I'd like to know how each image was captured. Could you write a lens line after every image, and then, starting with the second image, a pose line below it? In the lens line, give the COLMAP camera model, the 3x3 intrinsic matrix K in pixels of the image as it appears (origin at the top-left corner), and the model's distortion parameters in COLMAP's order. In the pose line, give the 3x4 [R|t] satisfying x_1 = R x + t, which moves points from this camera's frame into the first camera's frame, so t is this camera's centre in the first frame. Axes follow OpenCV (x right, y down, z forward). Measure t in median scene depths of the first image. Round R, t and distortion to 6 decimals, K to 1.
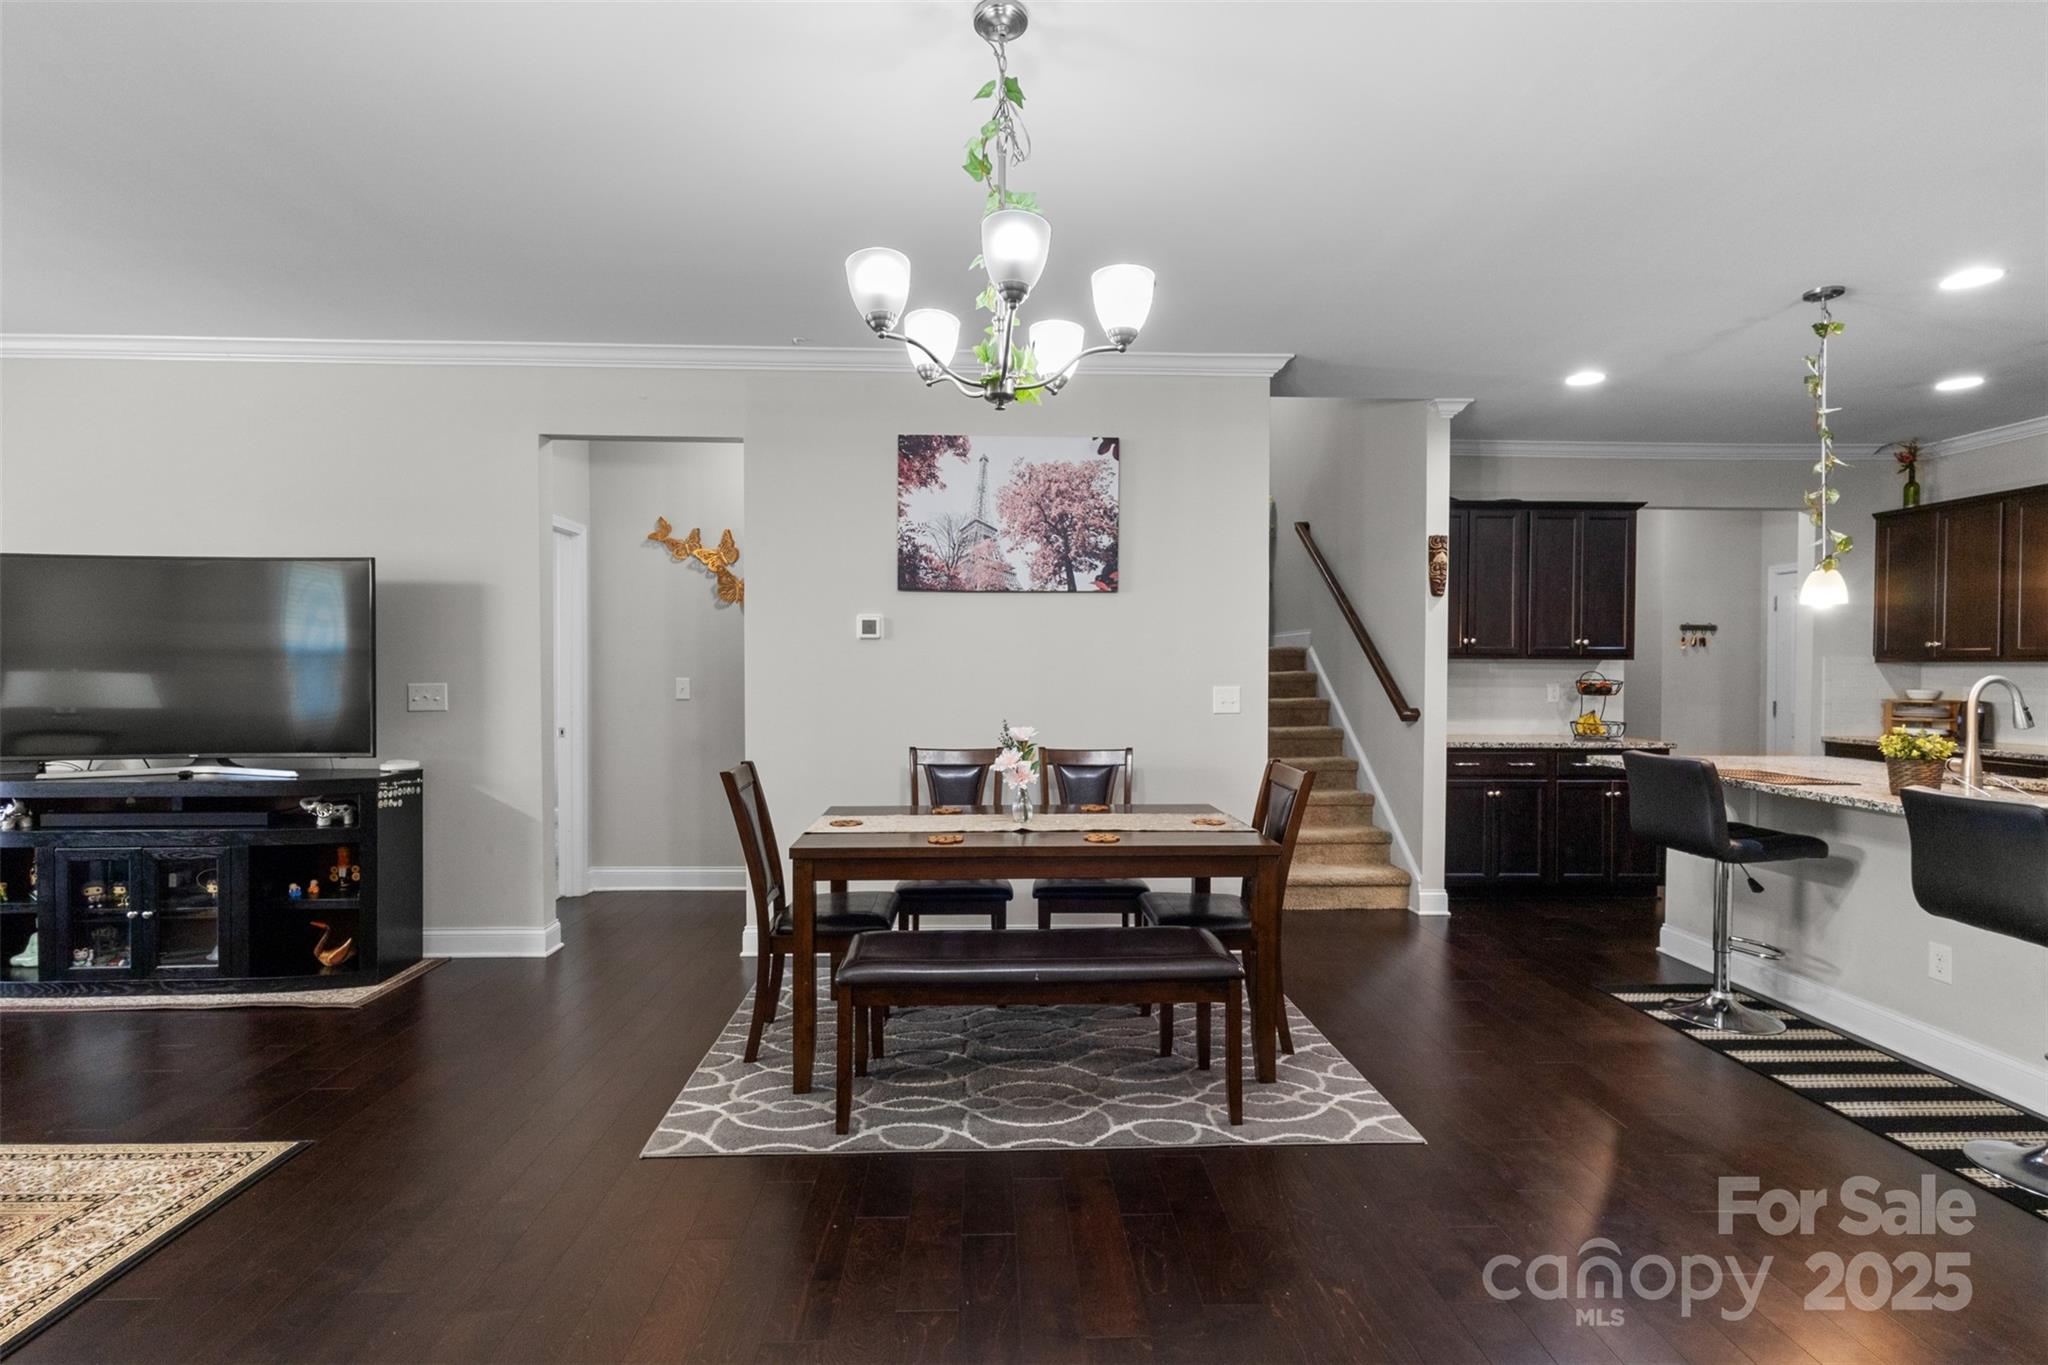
lens RADIAL K [[960.2, 0, 1002.8], [0, 960.2, 675.2], [0, 0, 1]] dist [0.002928, 0.000598]
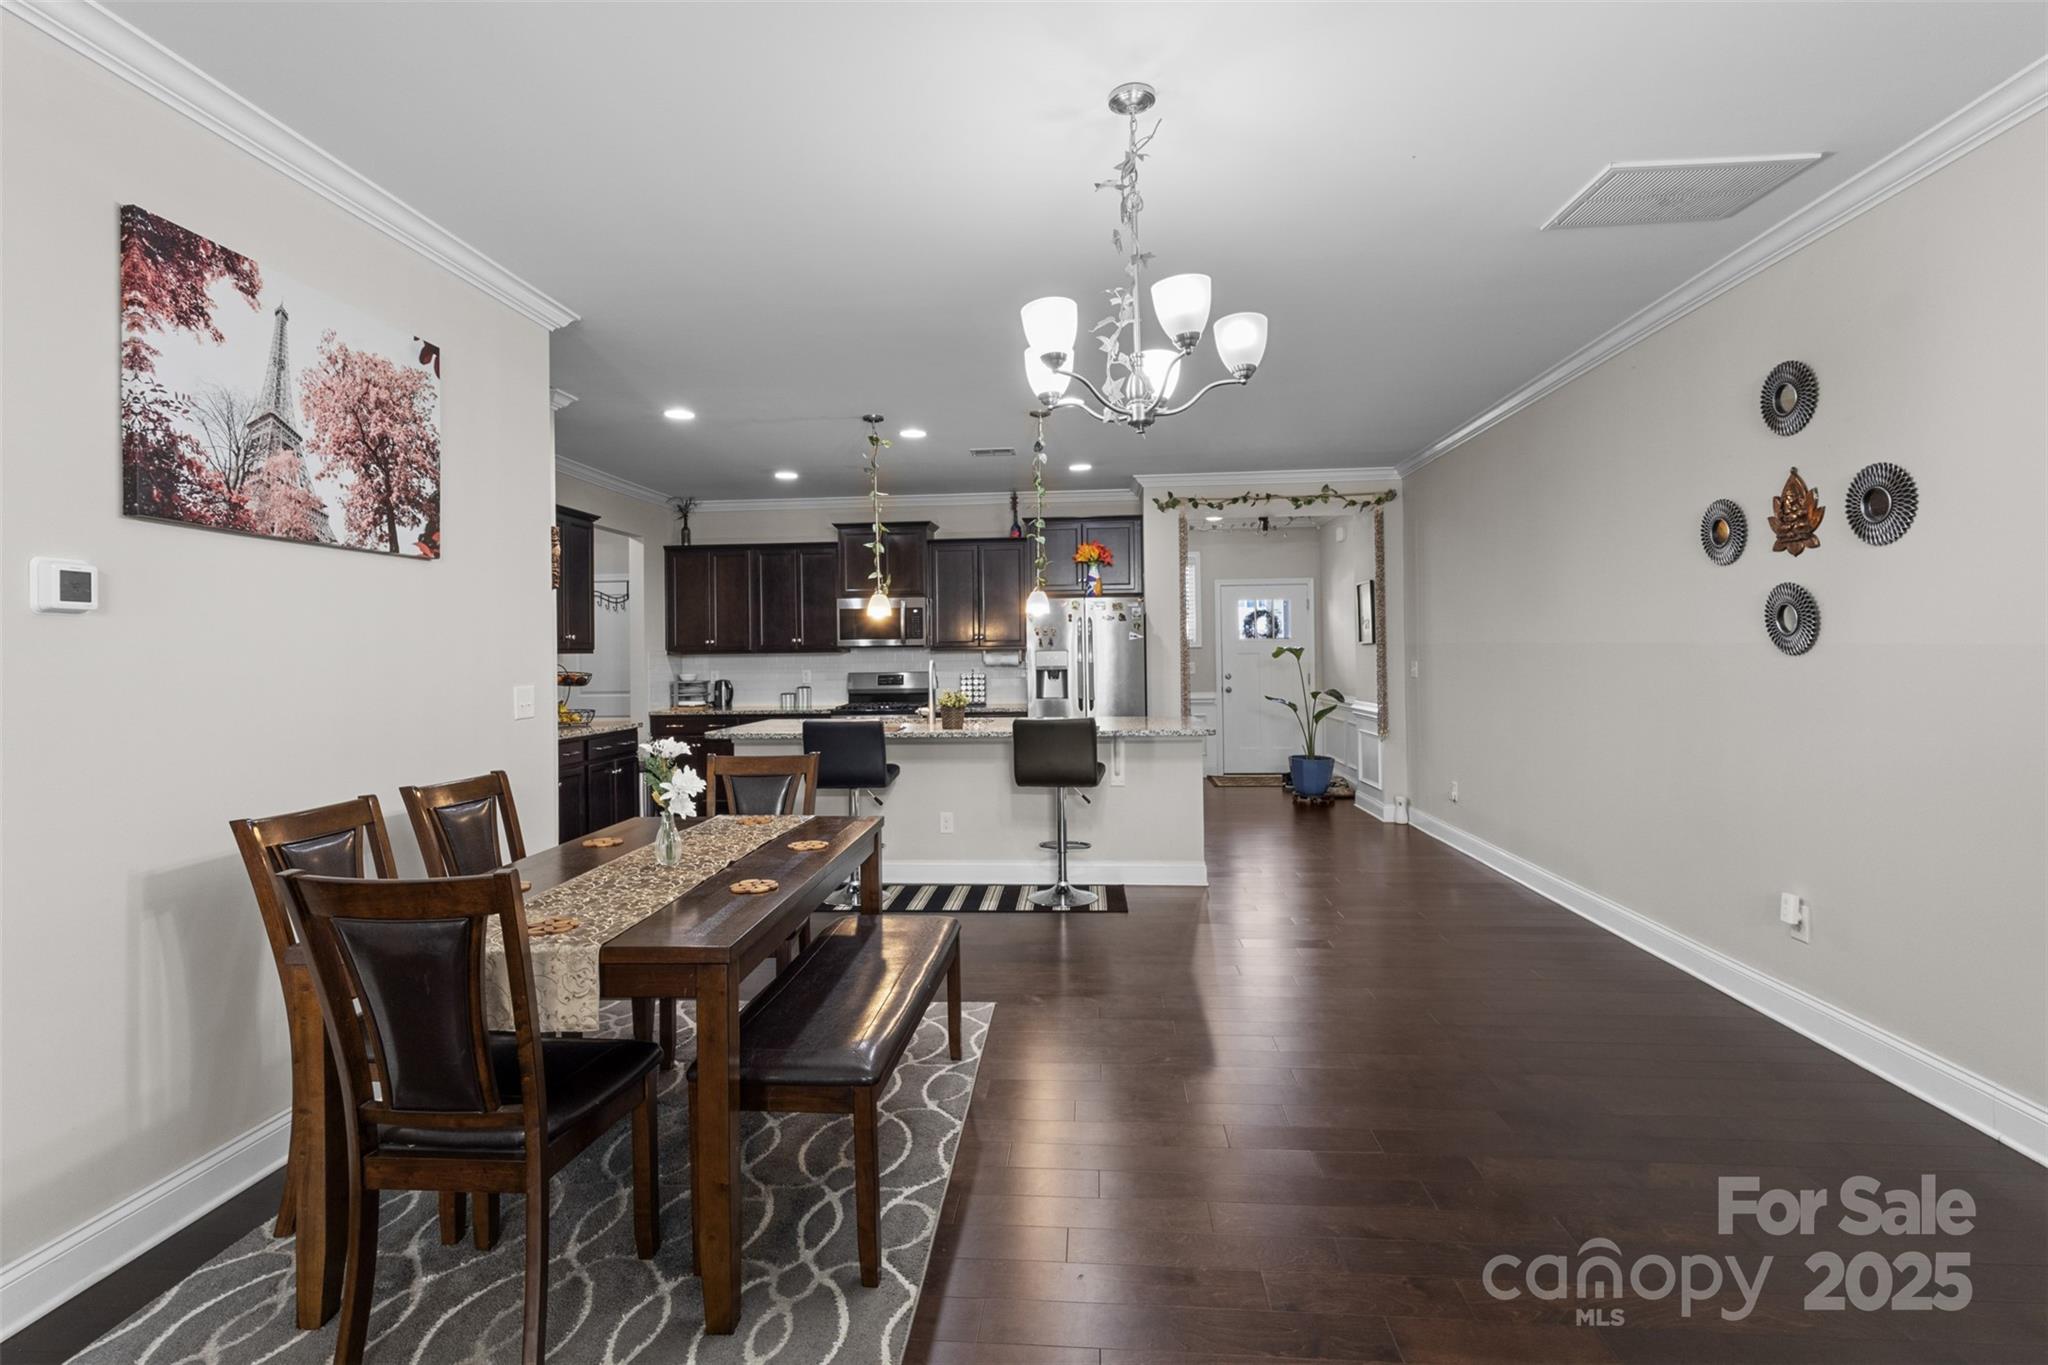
lens RADIAL K [[967.2, 0, 1018.5], [0, 967.2, 652.8], [0, 0, 1]] dist [0.002349, -0.000213]
pose [[0.103389, -0.002671, 0.994637, -0.561525], [0.022236, 0.999753, 0.000373, -0.007669], [-0.994392, 0.022079, 0.103423, 0.494827]]
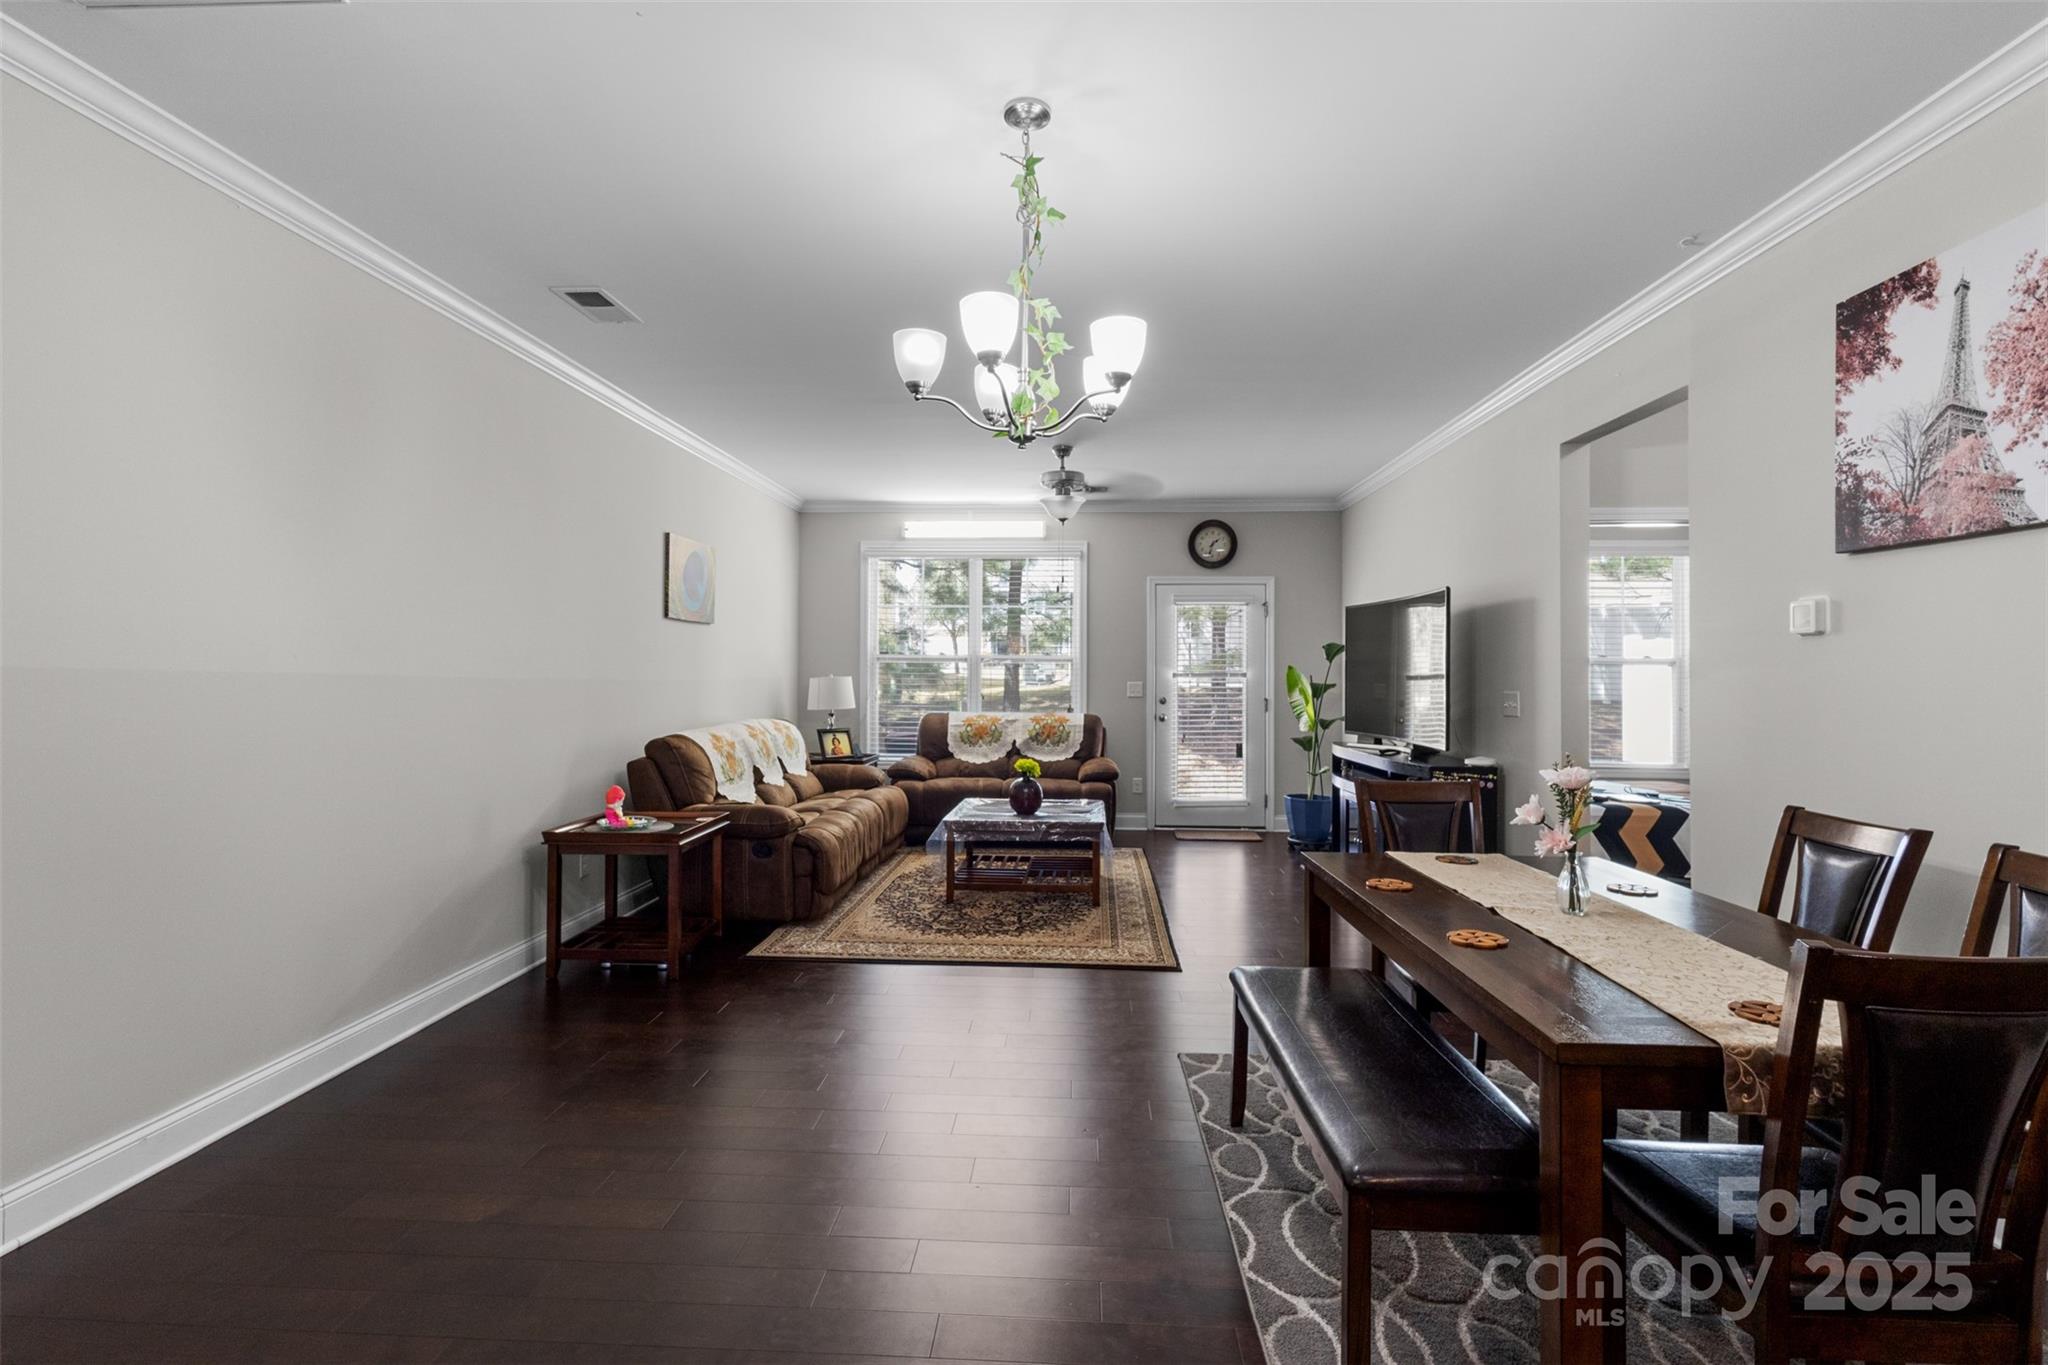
lens RADIAL K [[943.2, 0, 1031.2], [0, 943.2, 668.1], [0, 0, 1]] dist [0.000036, -0.000212]
pose [[-0.073574, -0.007575, -0.997261, 0.536044], [-0.012488, 0.999900, -0.006674, -0.004476], [0.997212, 0.011962, -0.073661, 0.526714]]
